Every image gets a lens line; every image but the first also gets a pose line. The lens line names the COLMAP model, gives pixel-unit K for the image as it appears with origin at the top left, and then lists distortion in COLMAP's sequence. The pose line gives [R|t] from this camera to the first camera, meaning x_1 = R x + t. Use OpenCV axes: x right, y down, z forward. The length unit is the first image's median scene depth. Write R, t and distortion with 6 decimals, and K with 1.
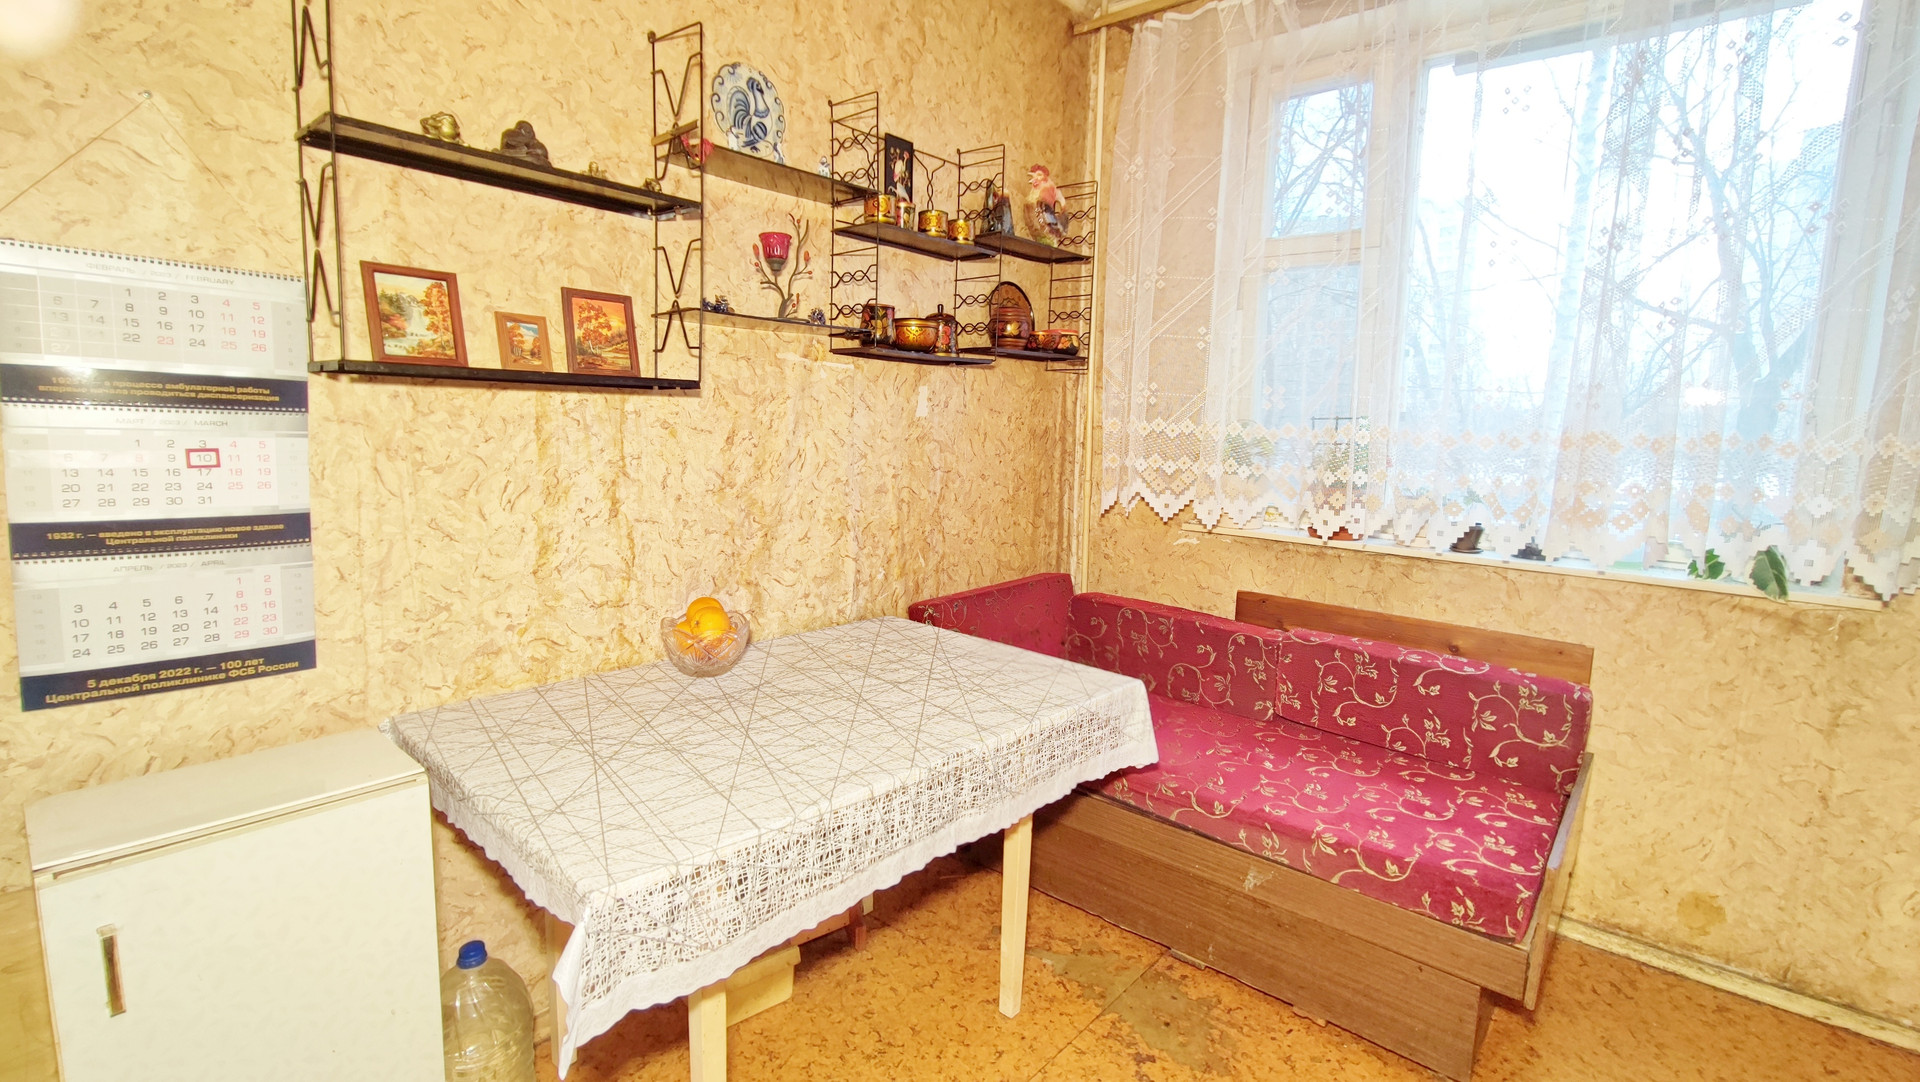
lens RADIAL K [[876.4, 0, 968.1], [0, 876.4, 541.9], [0, 0, 1]] dist [-0.000199, 0.001051]
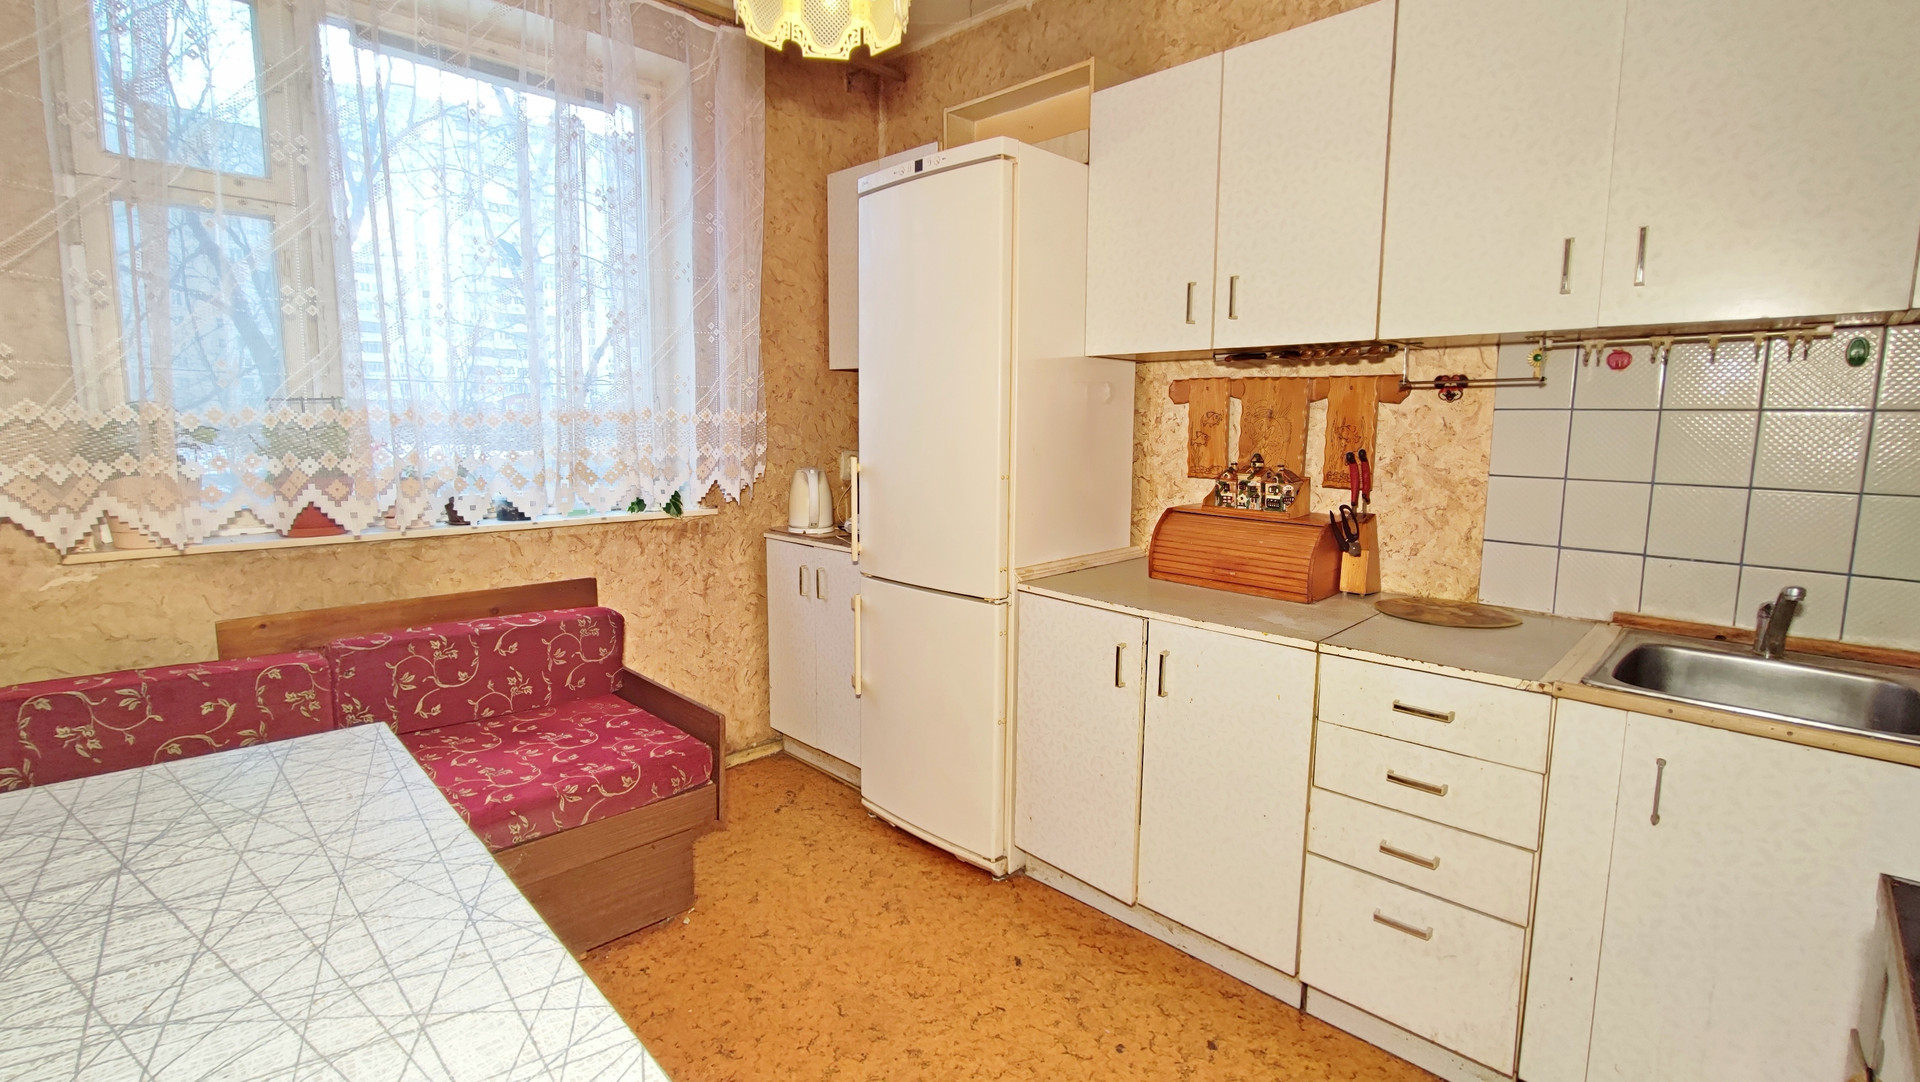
lens RADIAL K [[876.4, 0, 968.1], [0, 876.4, 537.7], [0, 0, 1]] dist [-0.000199, 0.001051]
pose [[0.072352, -0.160657, 0.984355, -0.519790], [0.137173, 0.979166, 0.149728, -0.056155], [-0.987901, 0.124194, 0.092882, 0.340713]]
